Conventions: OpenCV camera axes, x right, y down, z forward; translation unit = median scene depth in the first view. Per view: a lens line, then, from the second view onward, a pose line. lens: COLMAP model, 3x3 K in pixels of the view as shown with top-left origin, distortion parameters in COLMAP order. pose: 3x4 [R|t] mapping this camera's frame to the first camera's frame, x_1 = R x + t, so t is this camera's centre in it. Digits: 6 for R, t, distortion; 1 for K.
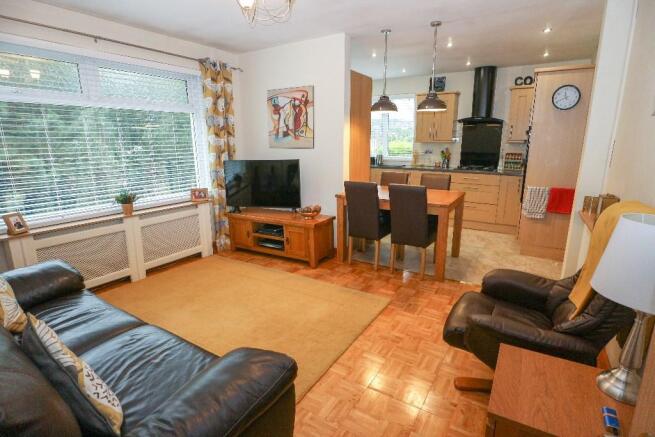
lens RADIAL K [[338.9, 0, 326.1], [0, 338.9, 217.2], [0, 0, 1]] dist [-0.021183, 0.000816]
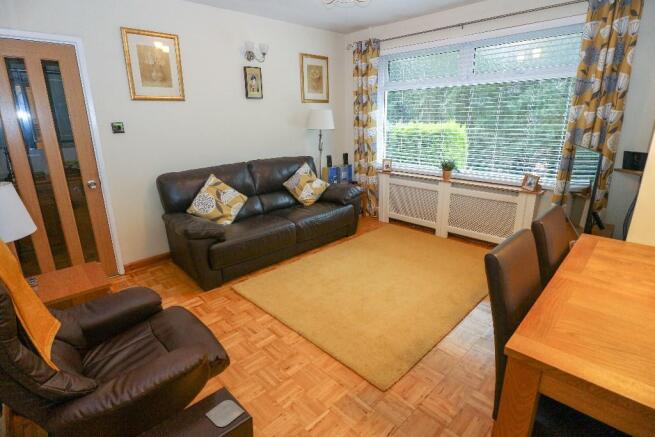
lens RADIAL K [[338.9, 0, 332.1], [0, 338.9, 214.5], [0, 0, 1]] dist [-0.021183, 0.000816]
pose [[-0.234049, 0.284135, -0.929779, 0.589621], [-0.192656, 0.923822, 0.330811, -0.195738], [0.952945, 0.256553, -0.161479, 0.794798]]
